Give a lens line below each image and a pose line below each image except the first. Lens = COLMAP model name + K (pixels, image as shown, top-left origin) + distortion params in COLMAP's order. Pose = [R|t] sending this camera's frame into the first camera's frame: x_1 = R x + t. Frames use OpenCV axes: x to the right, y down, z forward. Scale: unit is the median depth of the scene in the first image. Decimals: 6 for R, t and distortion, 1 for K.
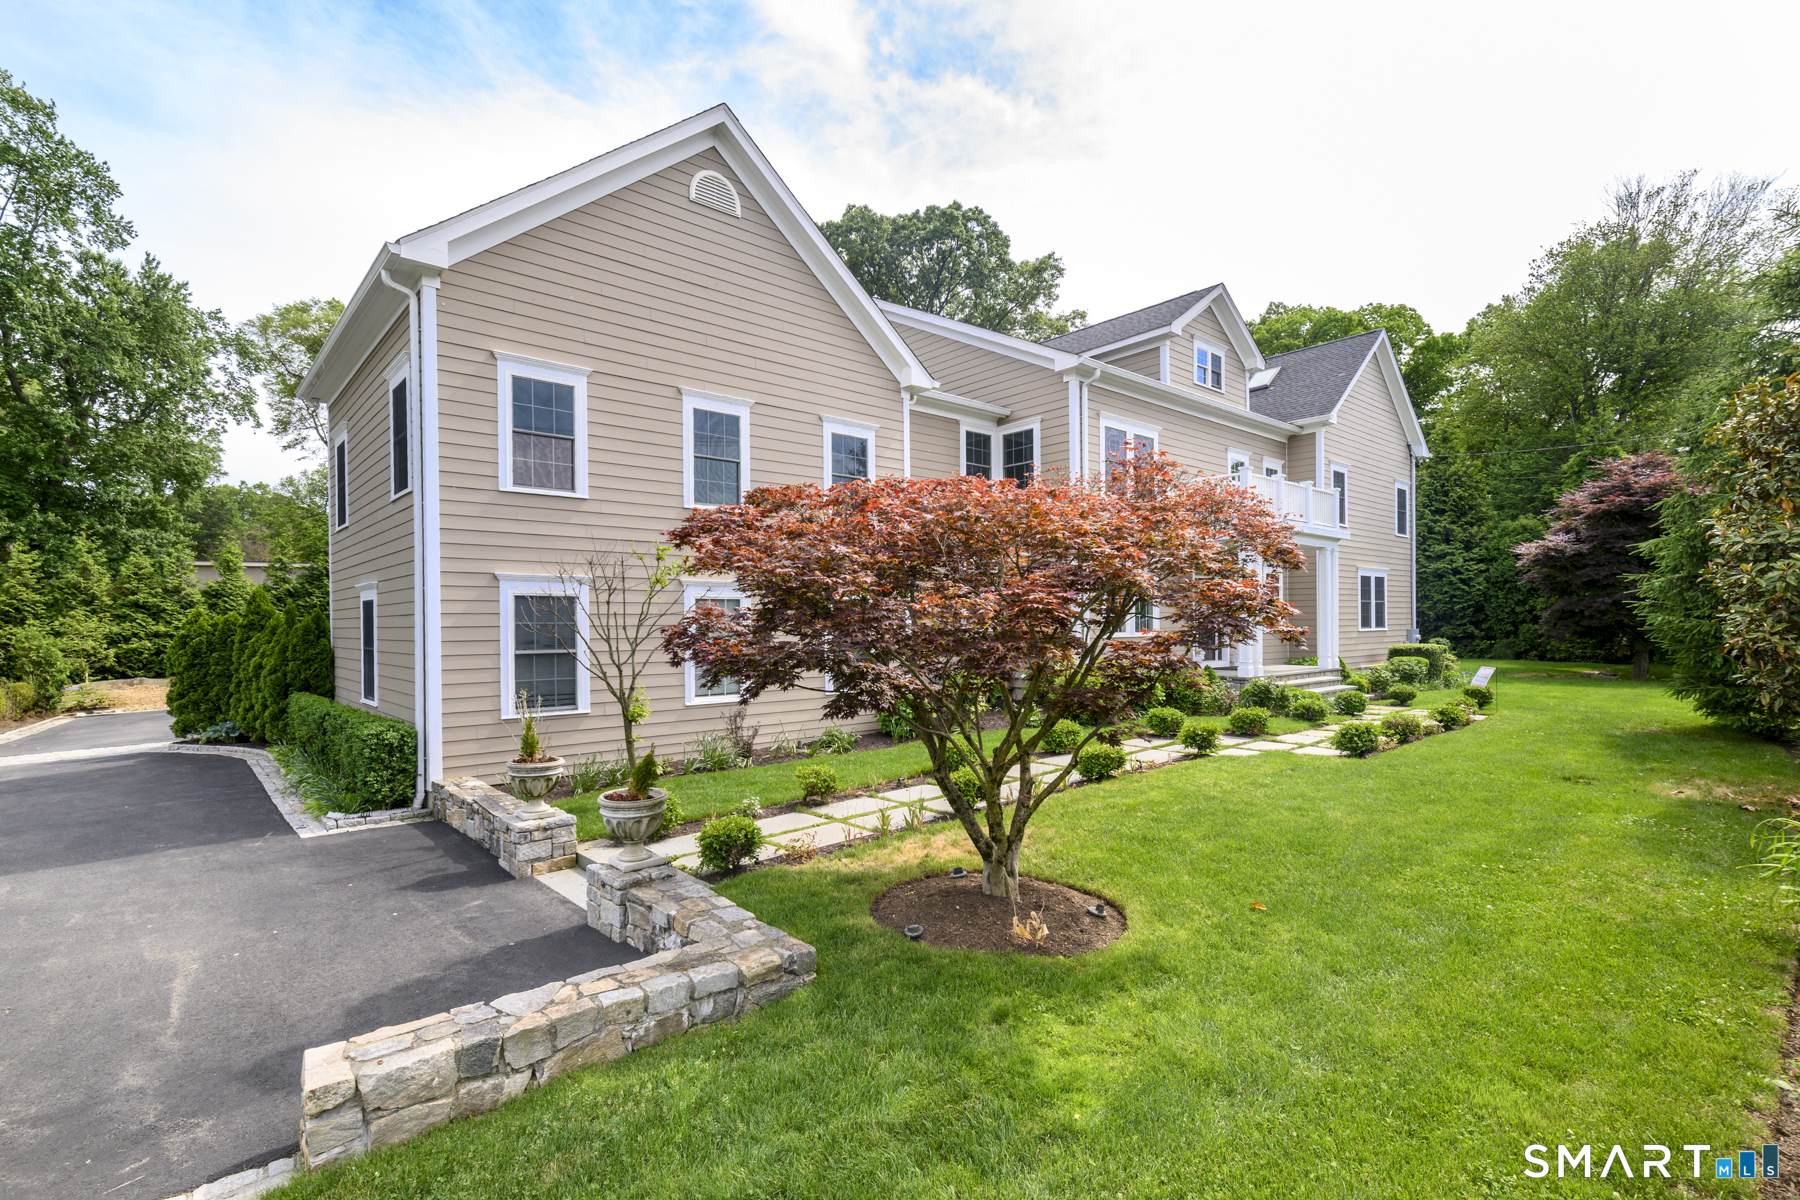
lens RADIAL K [[827.8, 0, 903.7], [0, 827.8, 609.6], [0, 0, 1]] dist [0.006174, -0.000766]
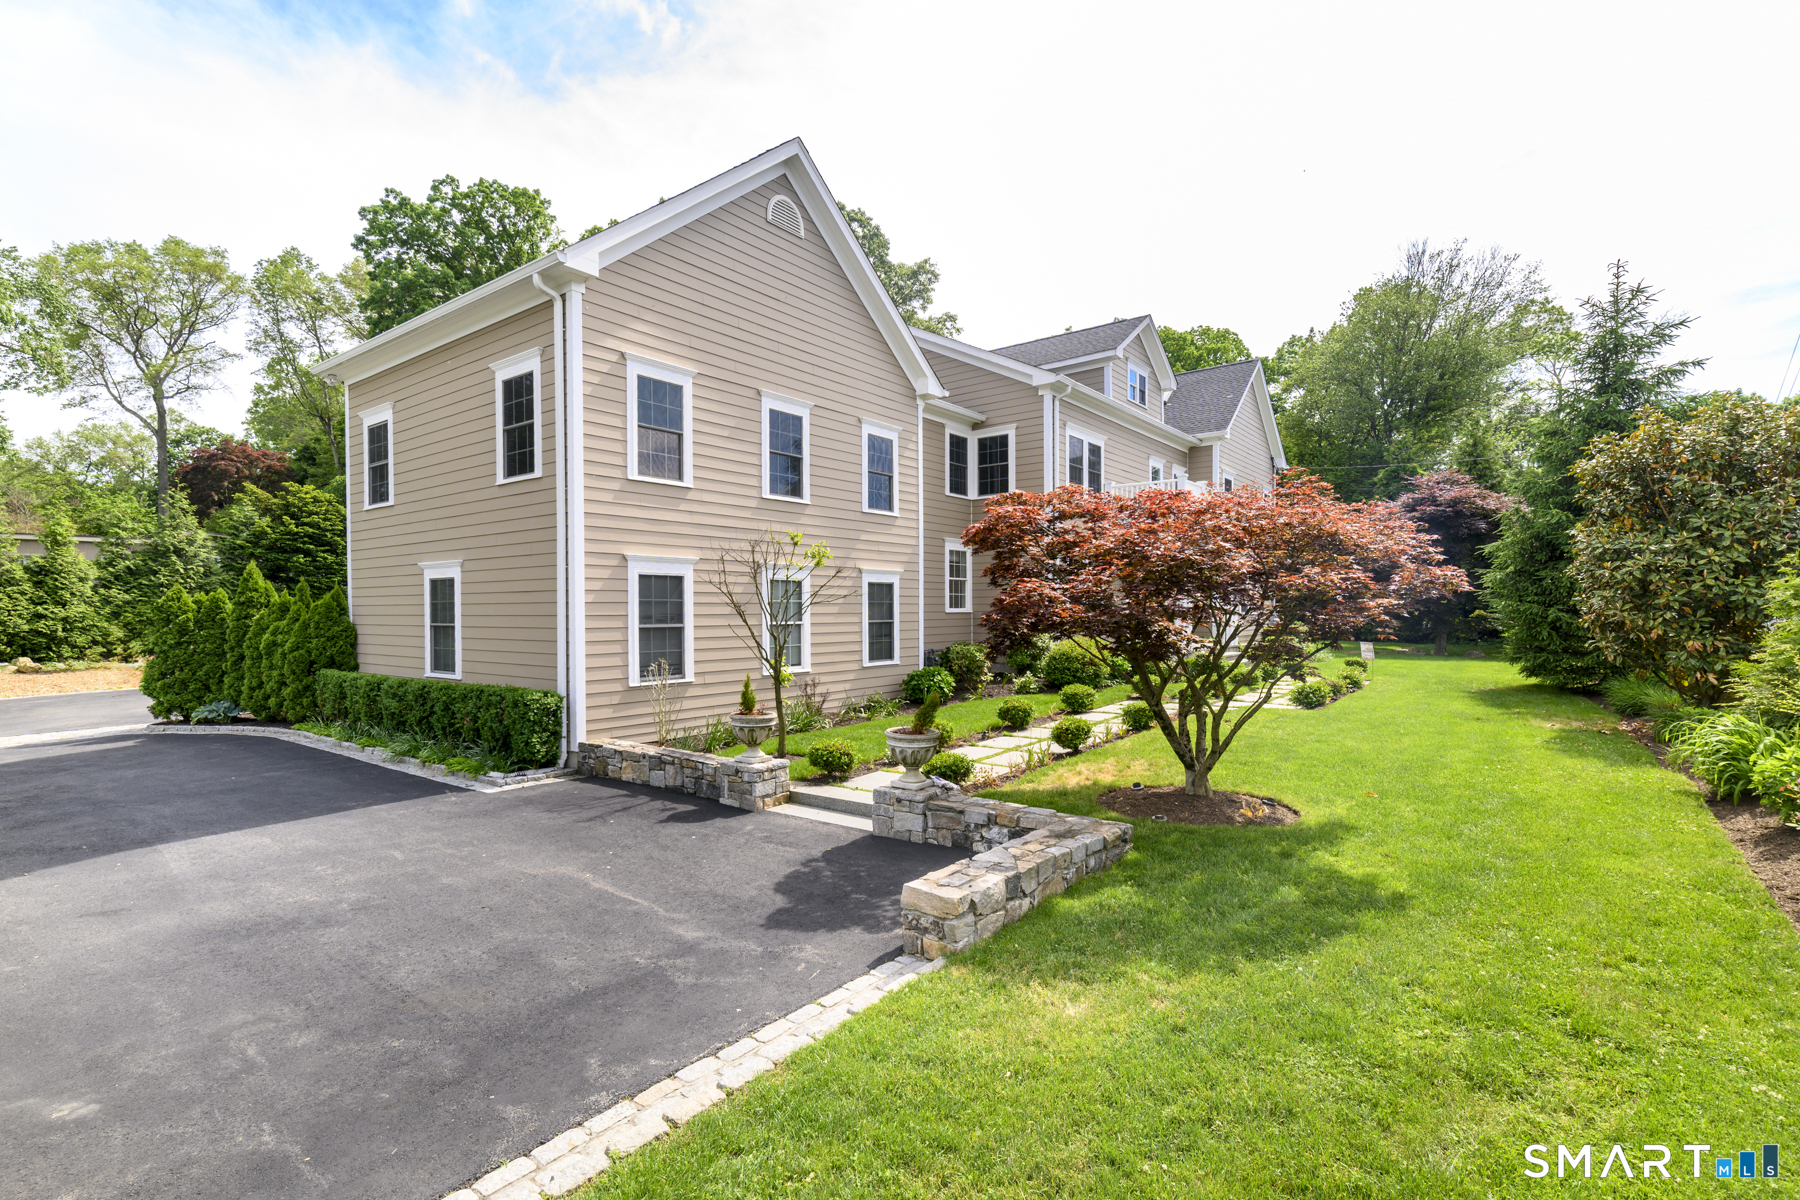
lens RADIAL K [[811.6, 0, 900.0], [0, 811.6, 600.0], [0, 0, 1]] dist [-0.001959, 0.006507]
pose [[0.984461, 0.006987, 0.175465, -0.266110], [-0.007770, 0.999963, 0.003777, 0.008547], [-0.175432, -0.005082, 0.984479, -0.104026]]
